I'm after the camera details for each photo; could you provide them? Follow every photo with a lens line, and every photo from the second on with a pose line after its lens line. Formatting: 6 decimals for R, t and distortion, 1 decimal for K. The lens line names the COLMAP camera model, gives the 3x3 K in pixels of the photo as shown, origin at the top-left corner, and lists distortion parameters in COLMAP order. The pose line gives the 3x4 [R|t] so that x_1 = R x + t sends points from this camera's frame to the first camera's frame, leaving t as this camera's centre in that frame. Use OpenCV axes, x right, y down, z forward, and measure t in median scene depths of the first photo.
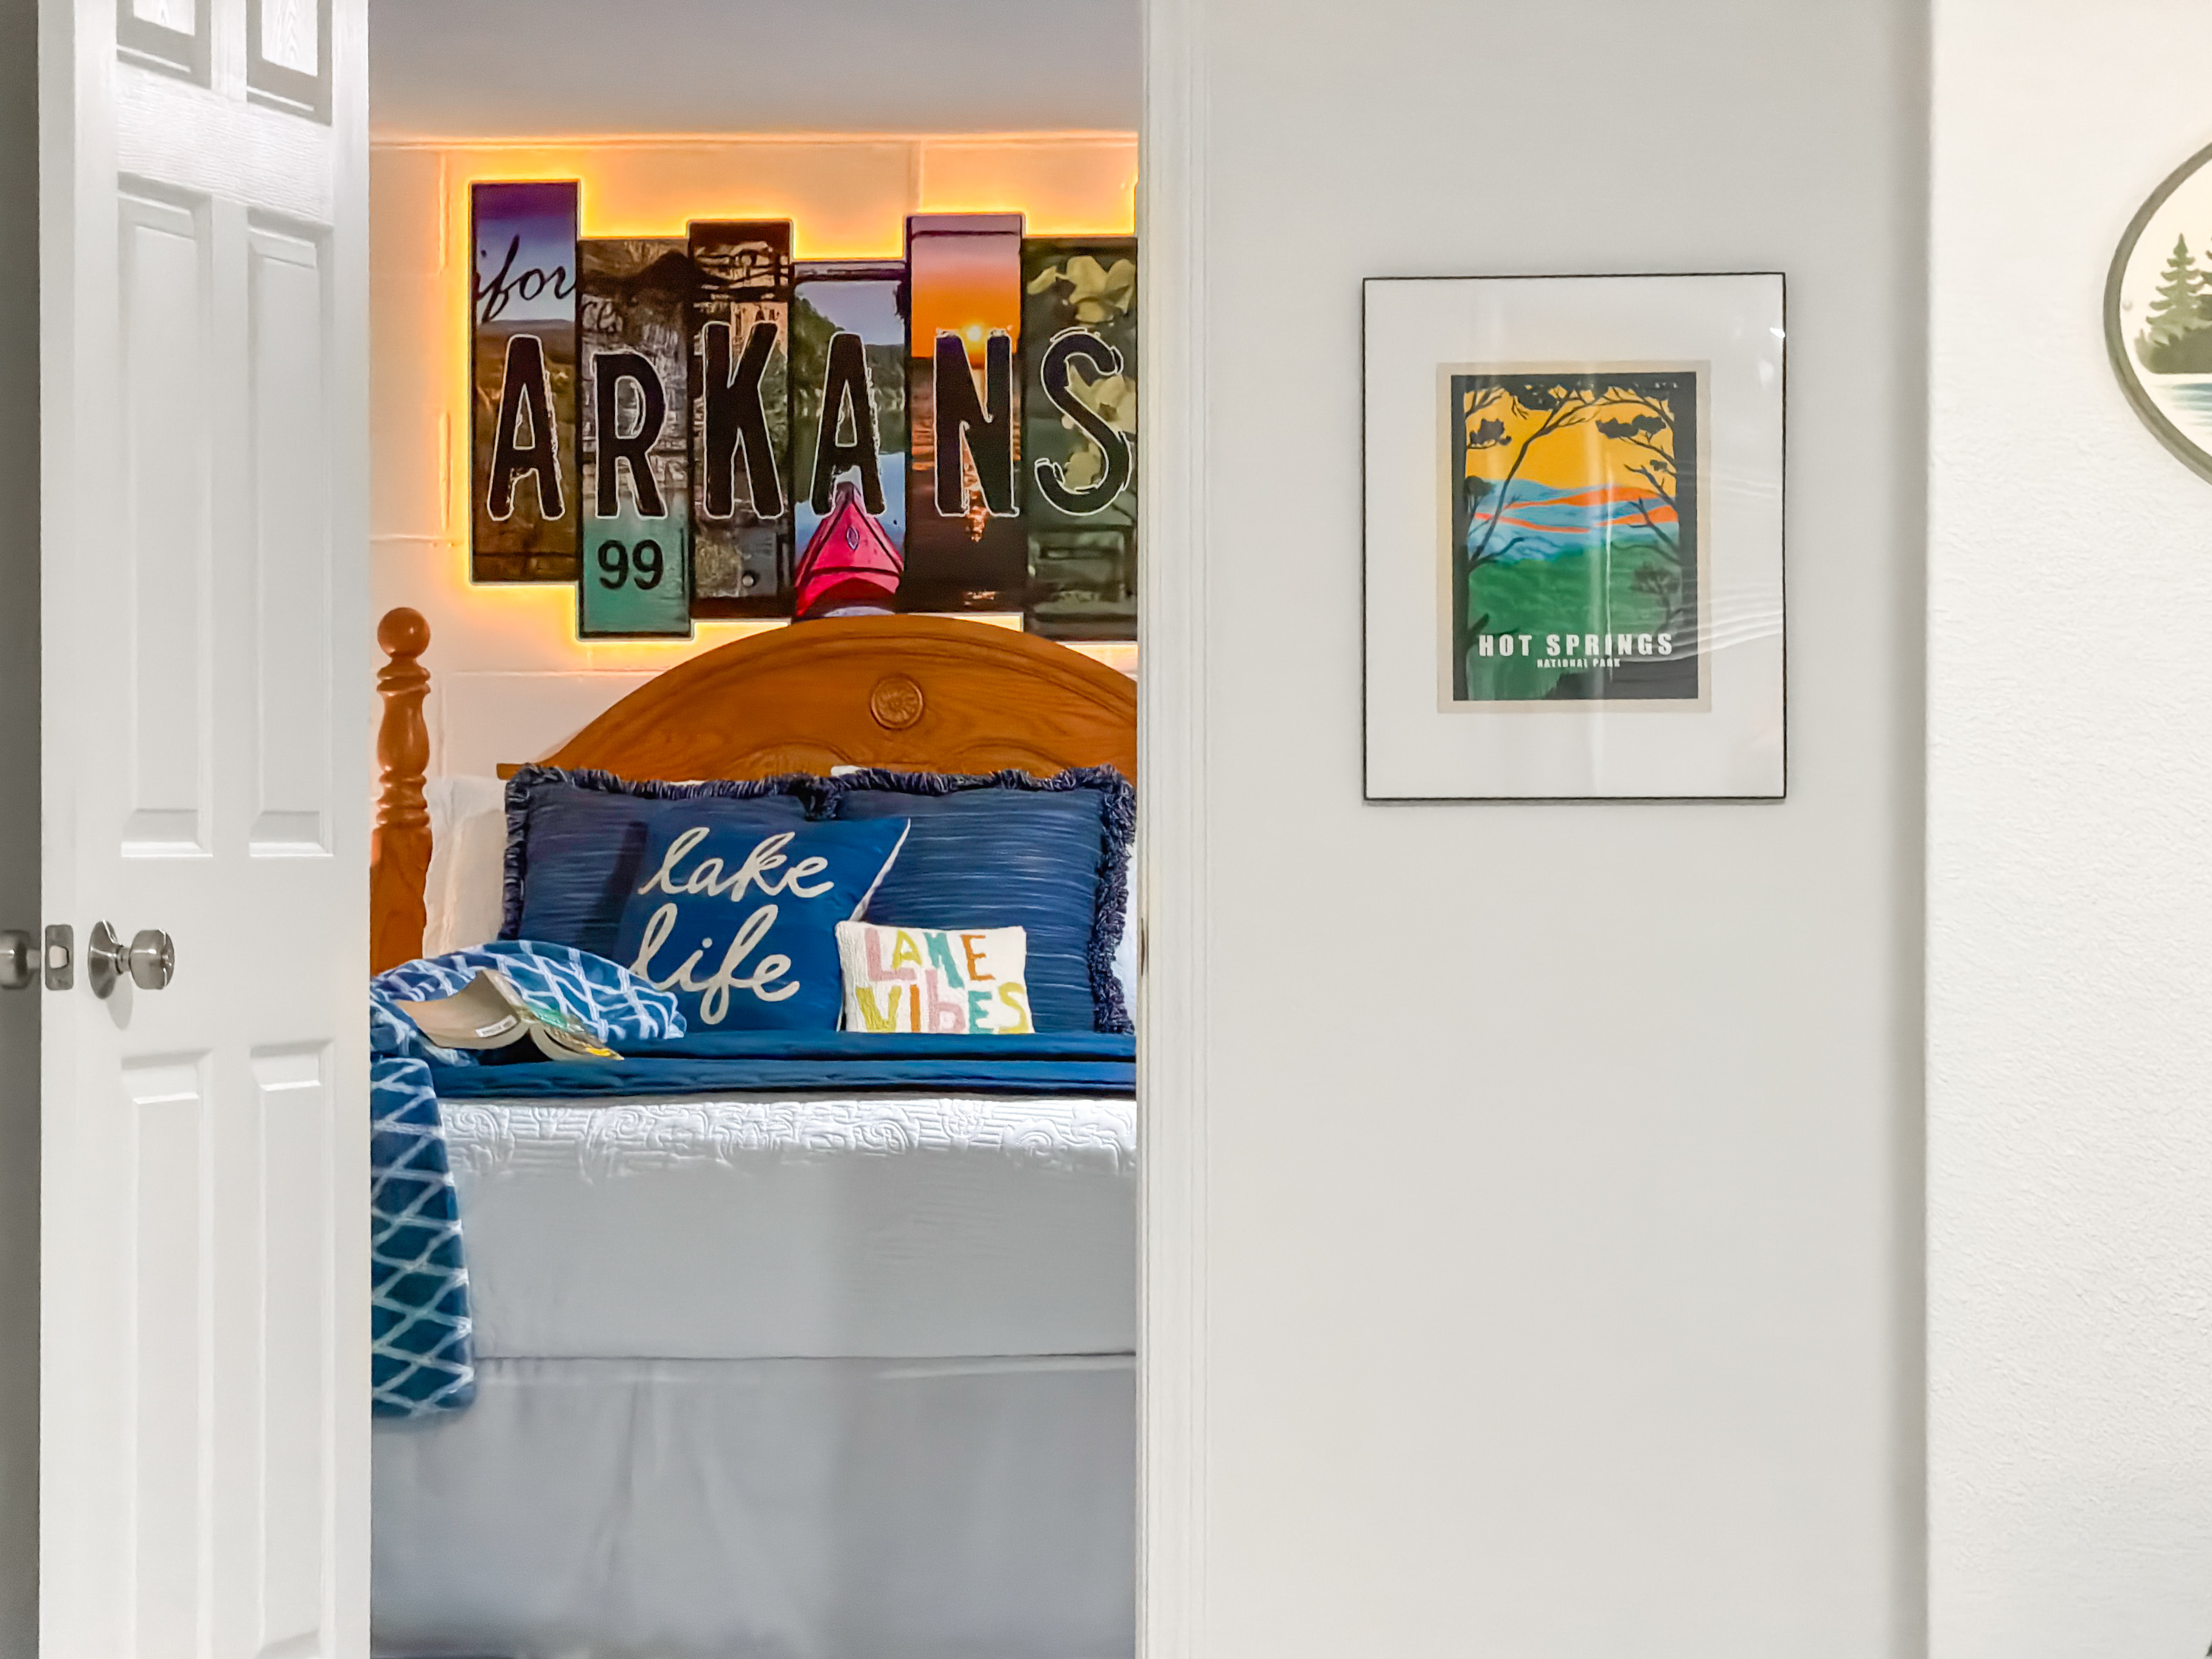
lens RADIAL K [[8856.7, 0, 1110.8], [0, 8856.7, 831.8], [0, 0, 1]] dist [-0.052087, 0.000000]
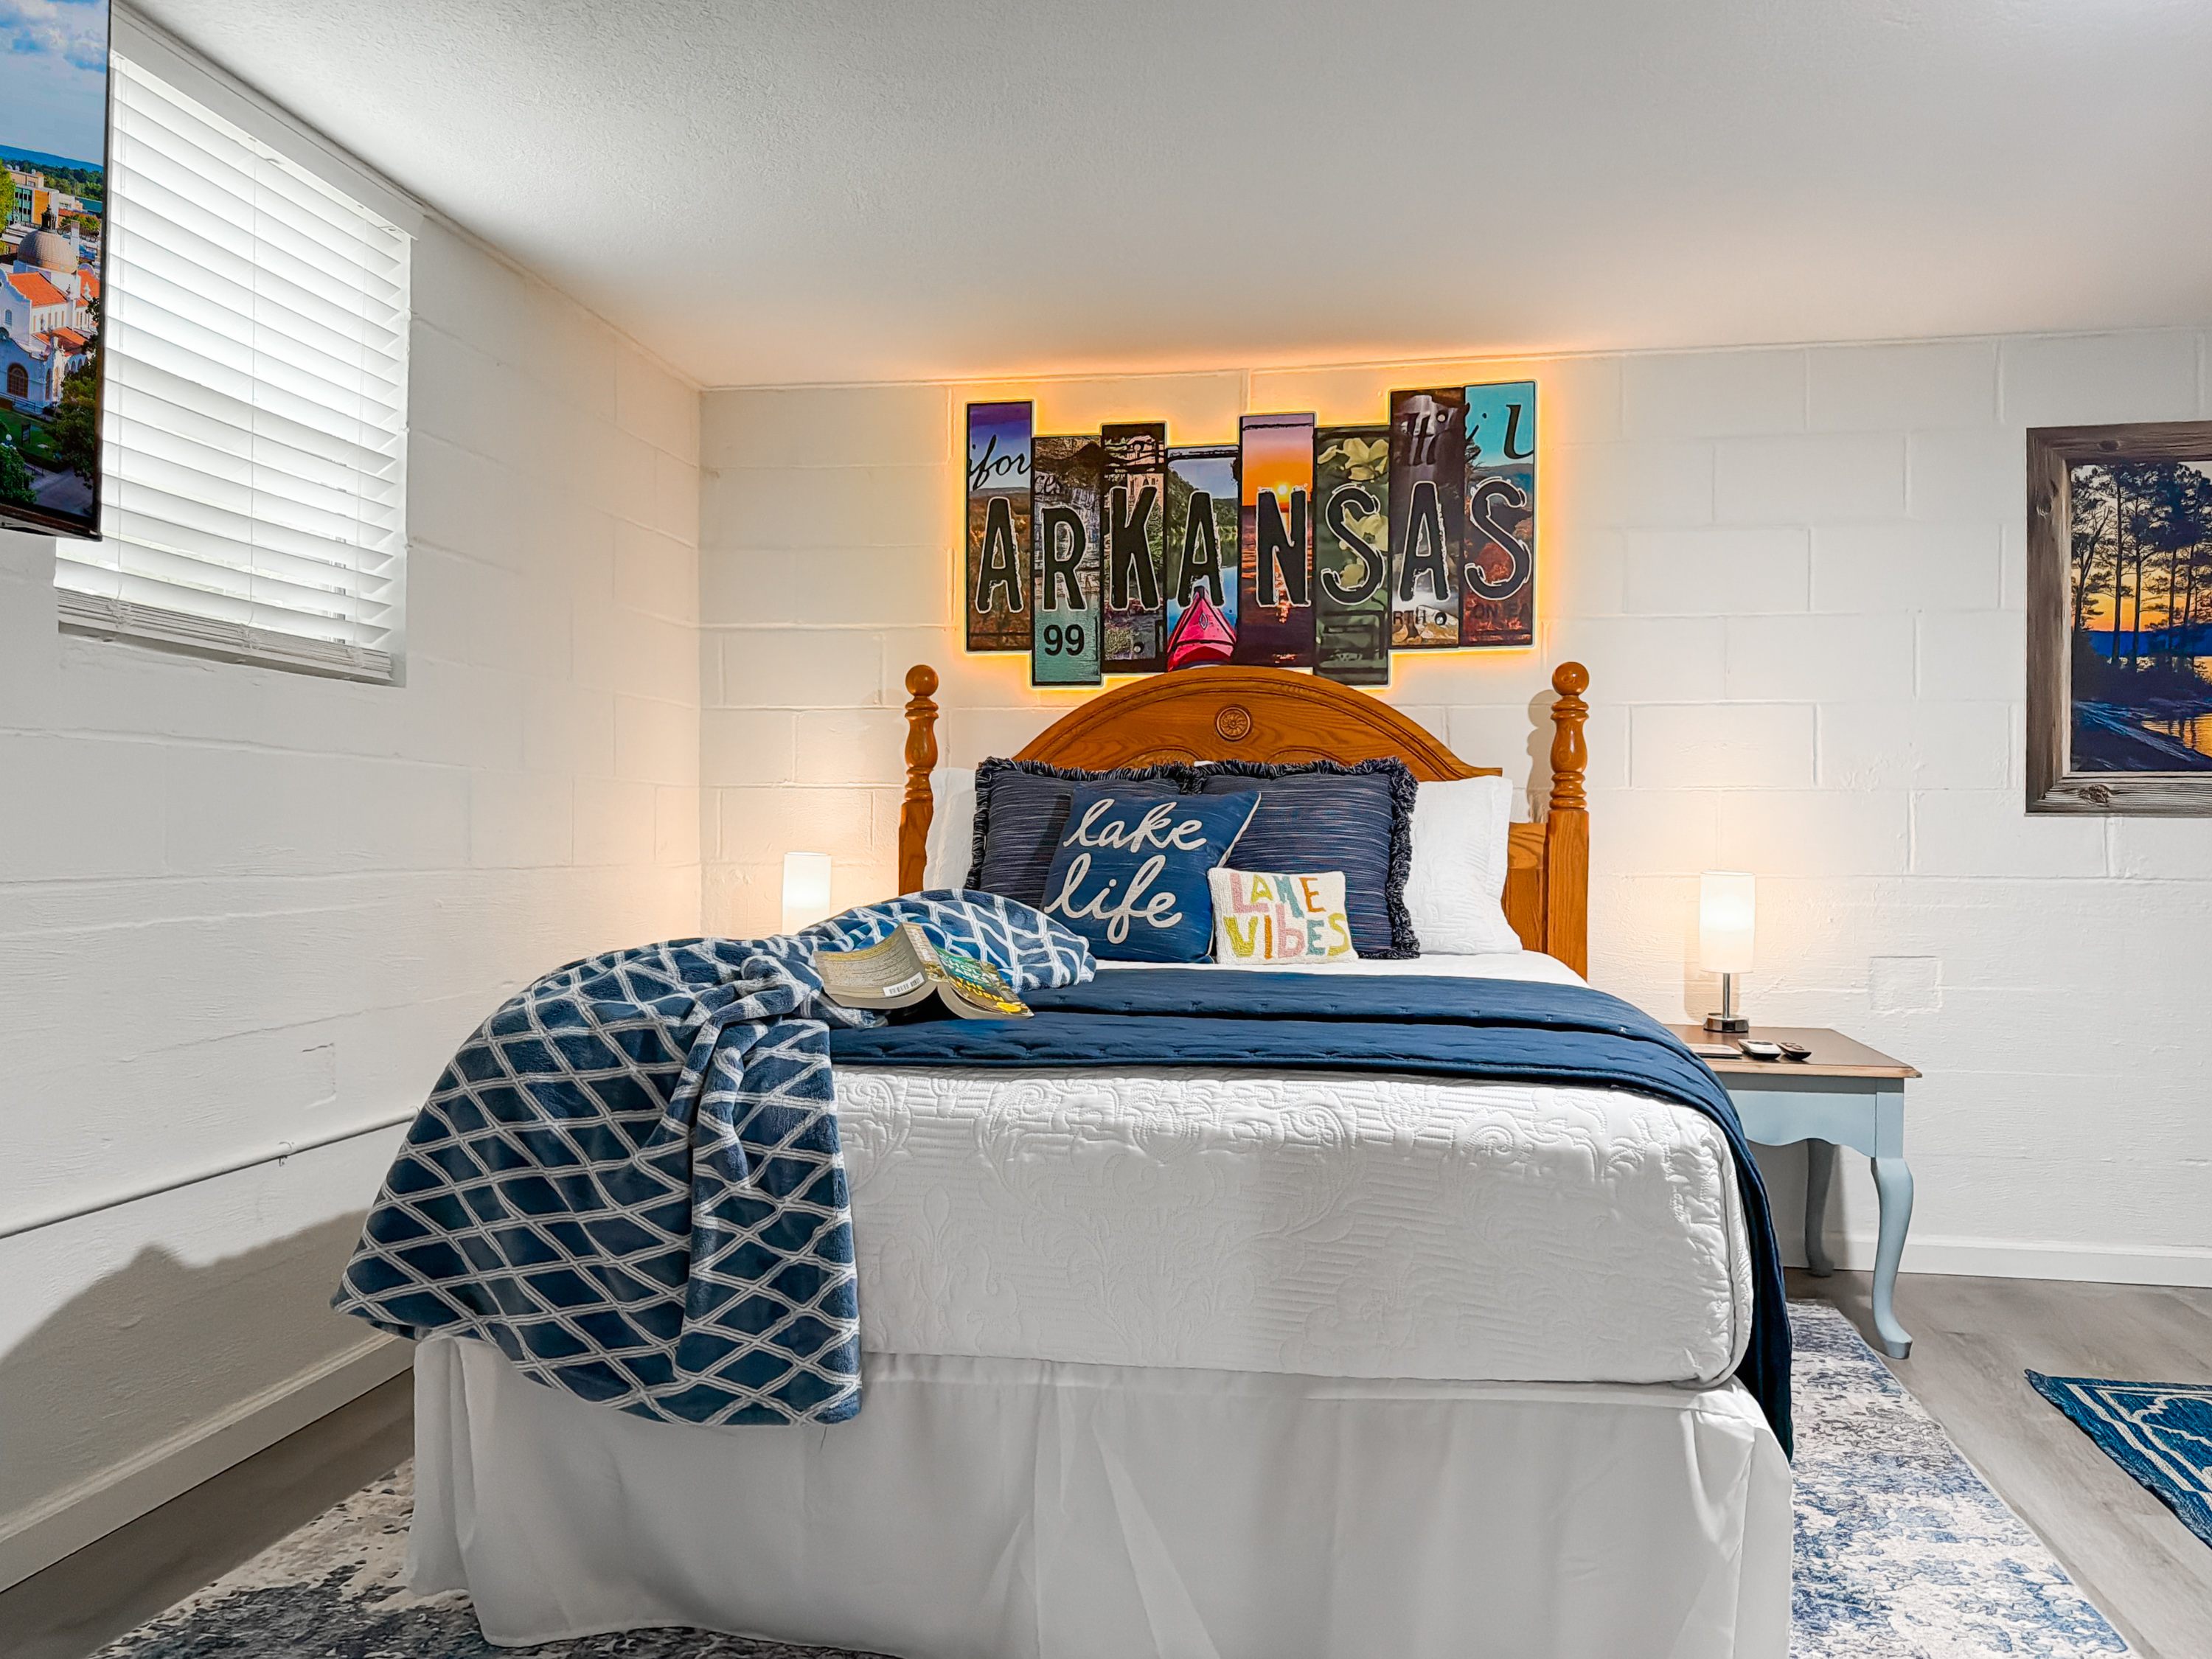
lens RADIAL K [[1664.2, 0, 1028.2], [0, 1664.2, 843.3], [0, 0, 1]] dist [0.069017, -0.077127]
pose [[0.995840, 0.004465, -0.091009, -0.034527], [-0.003535, 0.999940, 0.010375, 0.003763], [0.091050, -0.010010, 0.995796, 0.728688]]
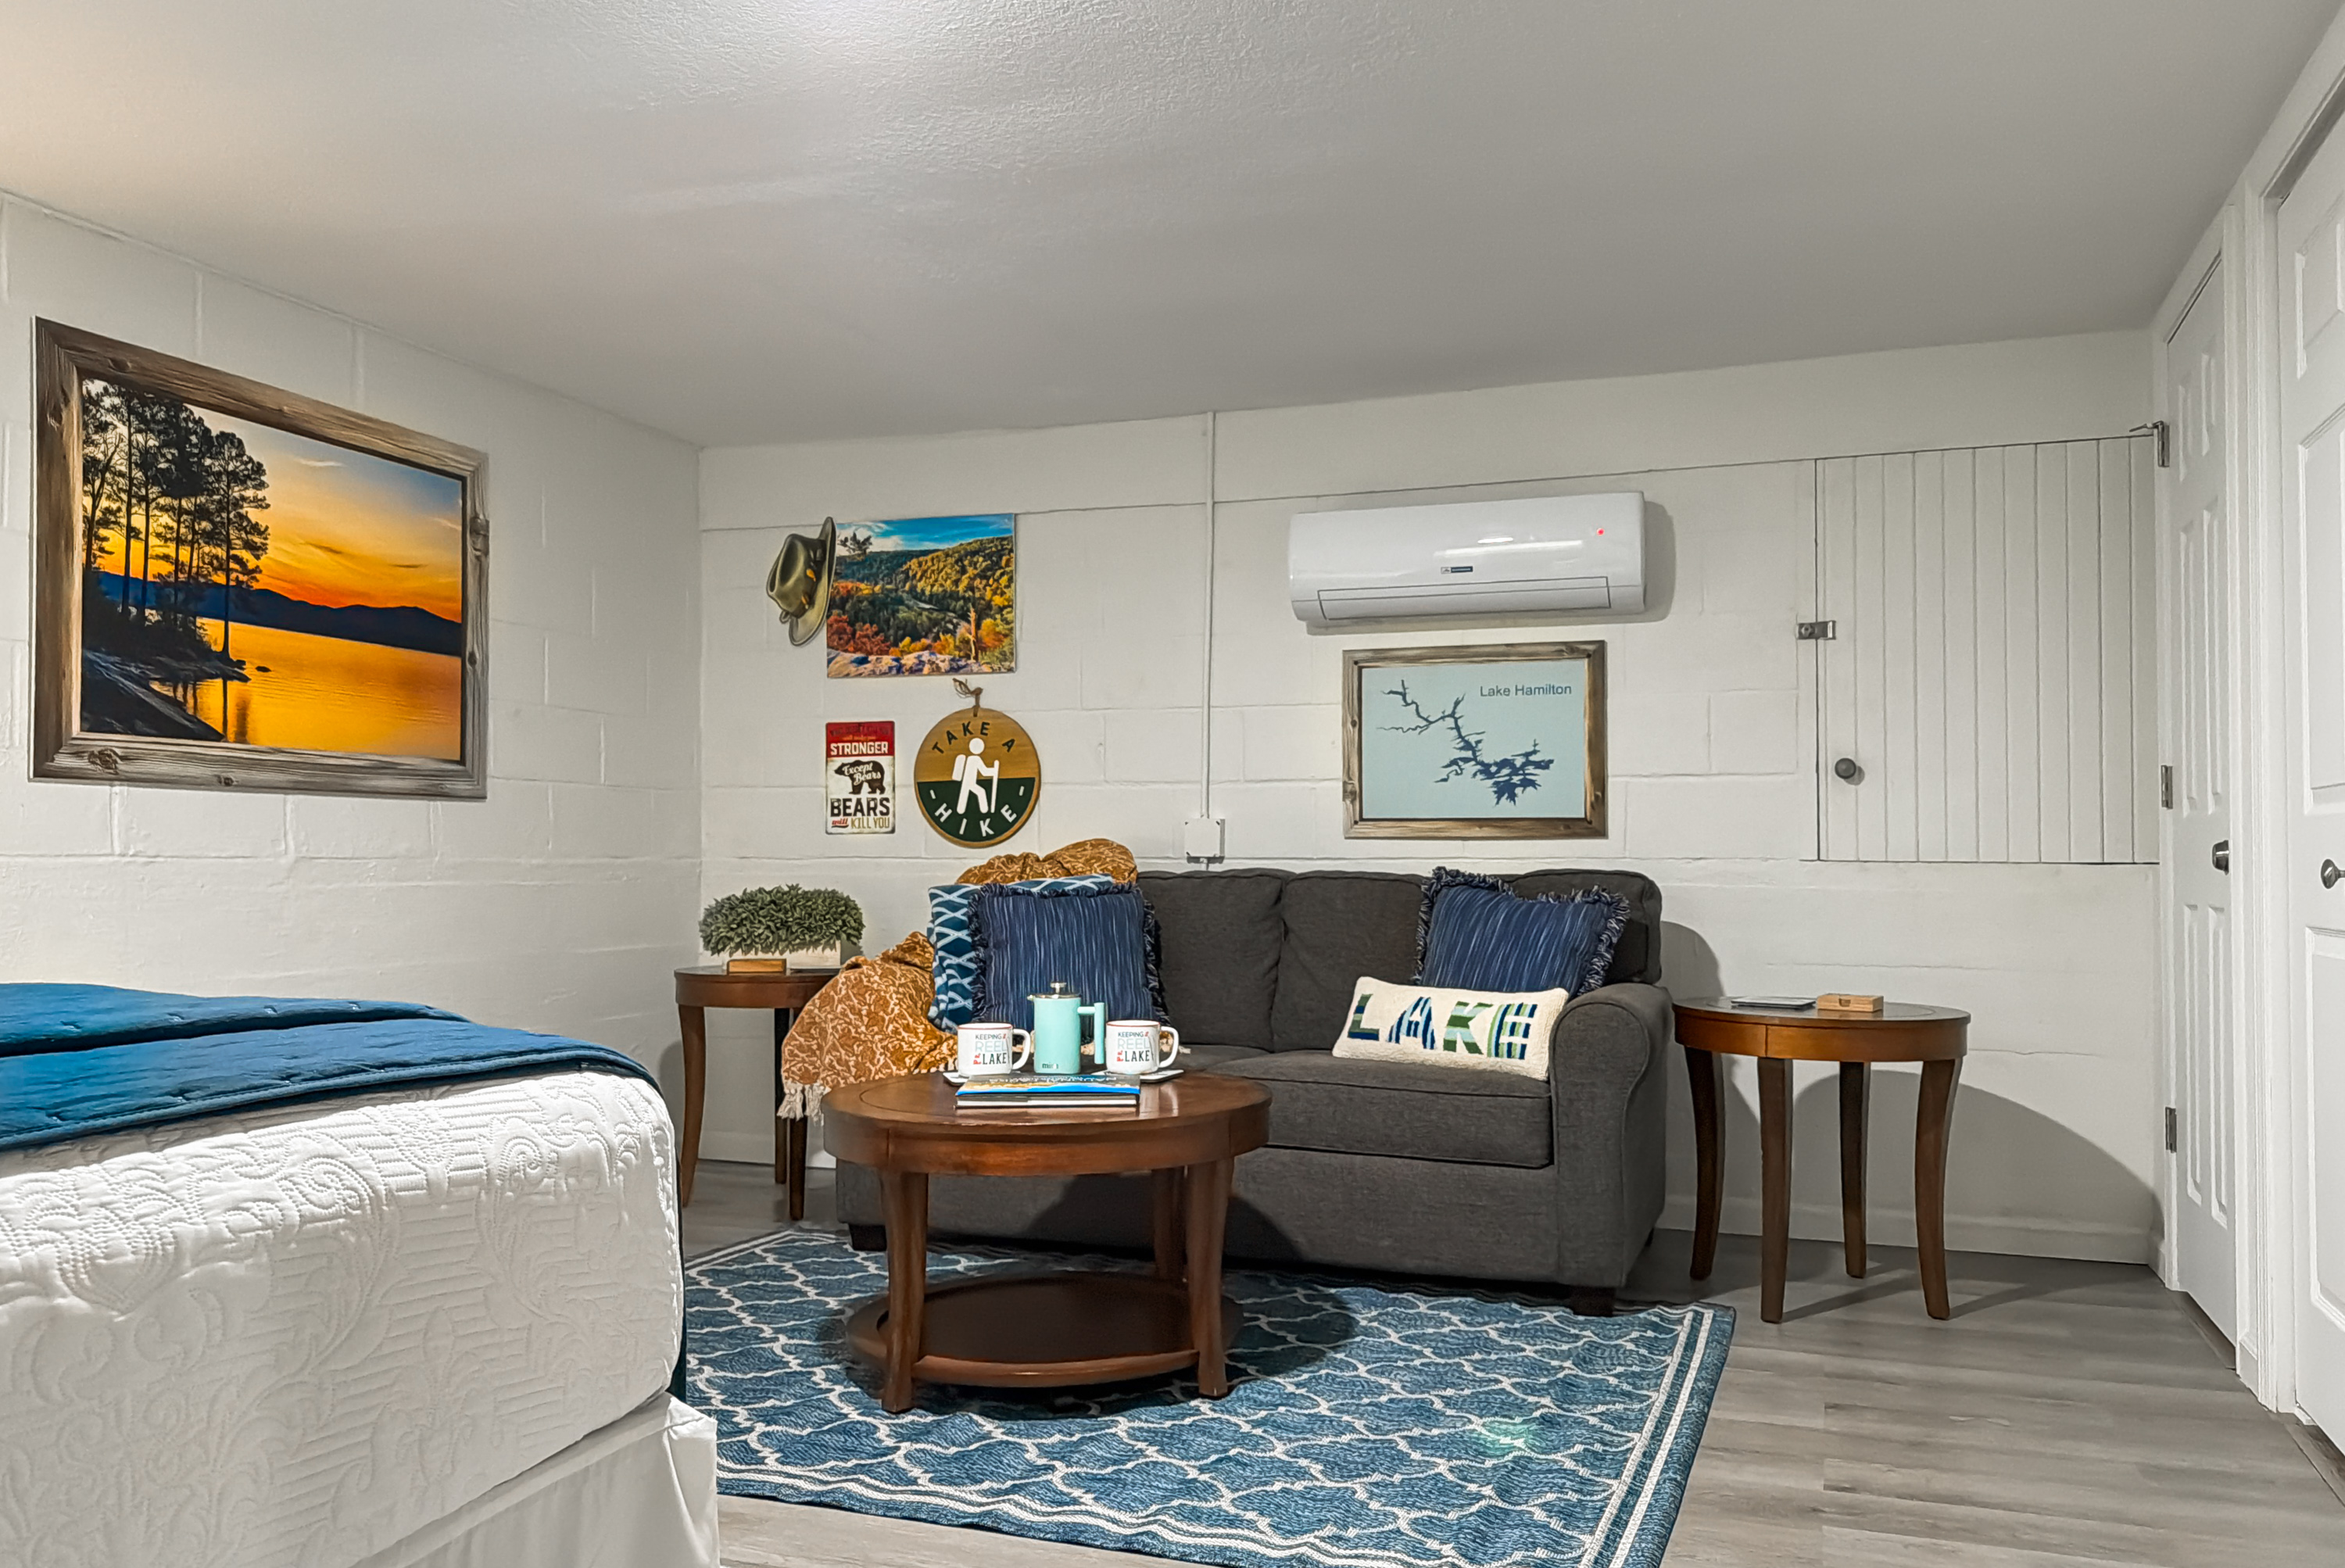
lens RADIAL K [[1833.2, 0, 1301.8], [0, 1833.2, 792.3], [0, 0, 1]] dist [0.055237, -0.004527]
pose [[0.206838, 0.032952, 0.977820, -0.115531], [-0.005330, 0.999456, -0.032554, 0.010840], [-0.978361, 0.001521, 0.206901, 0.801929]]
